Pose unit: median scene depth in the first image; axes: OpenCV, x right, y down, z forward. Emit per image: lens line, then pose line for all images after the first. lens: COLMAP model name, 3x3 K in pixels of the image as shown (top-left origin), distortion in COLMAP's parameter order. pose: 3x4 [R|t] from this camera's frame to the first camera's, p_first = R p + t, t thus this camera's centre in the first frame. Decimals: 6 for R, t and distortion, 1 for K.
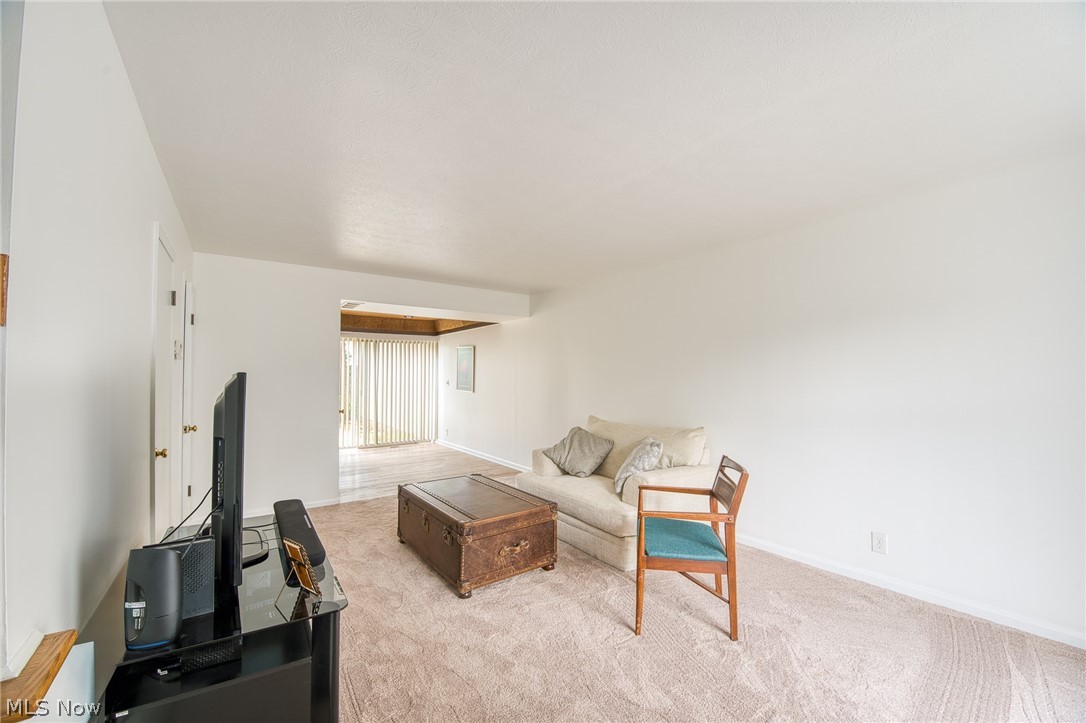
lens RADIAL K [[431.4, 0, 543.0], [0, 431.4, 361.5], [0, 0, 1]] dist [-0.046145, -0.000205]
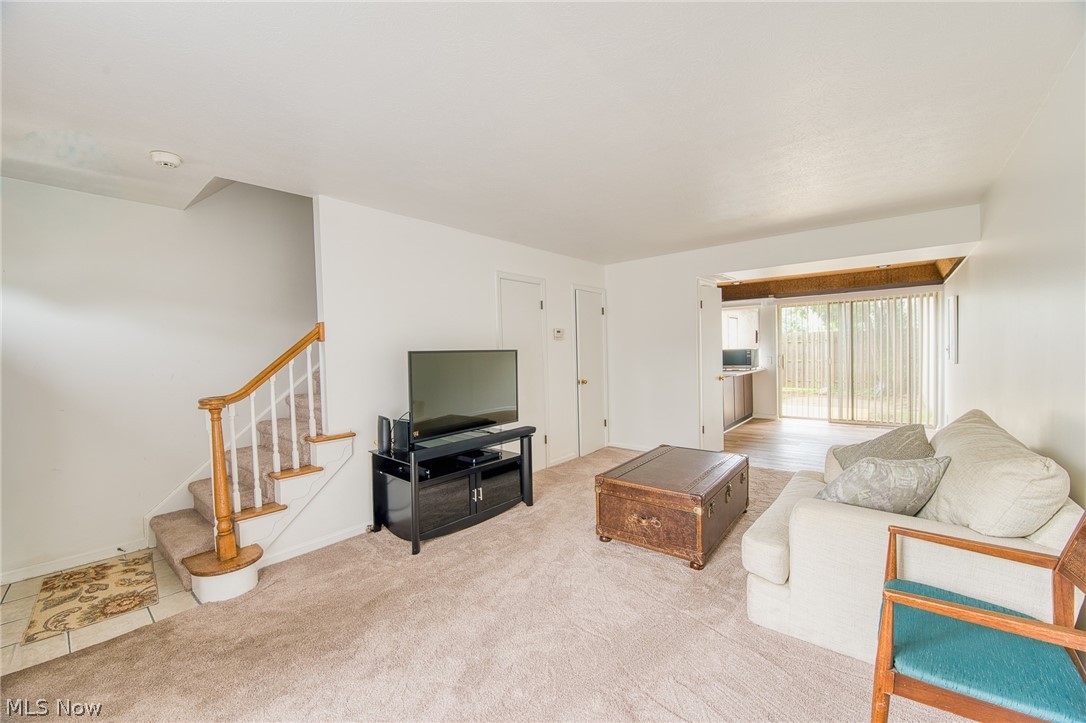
lens RADIAL K [[431.4, 0, 543.0], [0, 431.4, 361.5], [0, 0, 1]] dist [-0.046145, -0.000205]
pose [[0.223276, 0.020775, -0.974534, 0.831053], [0.059569, 0.997613, 0.034915, 0.019059], [0.972933, -0.065848, 0.221506, 0.569024]]
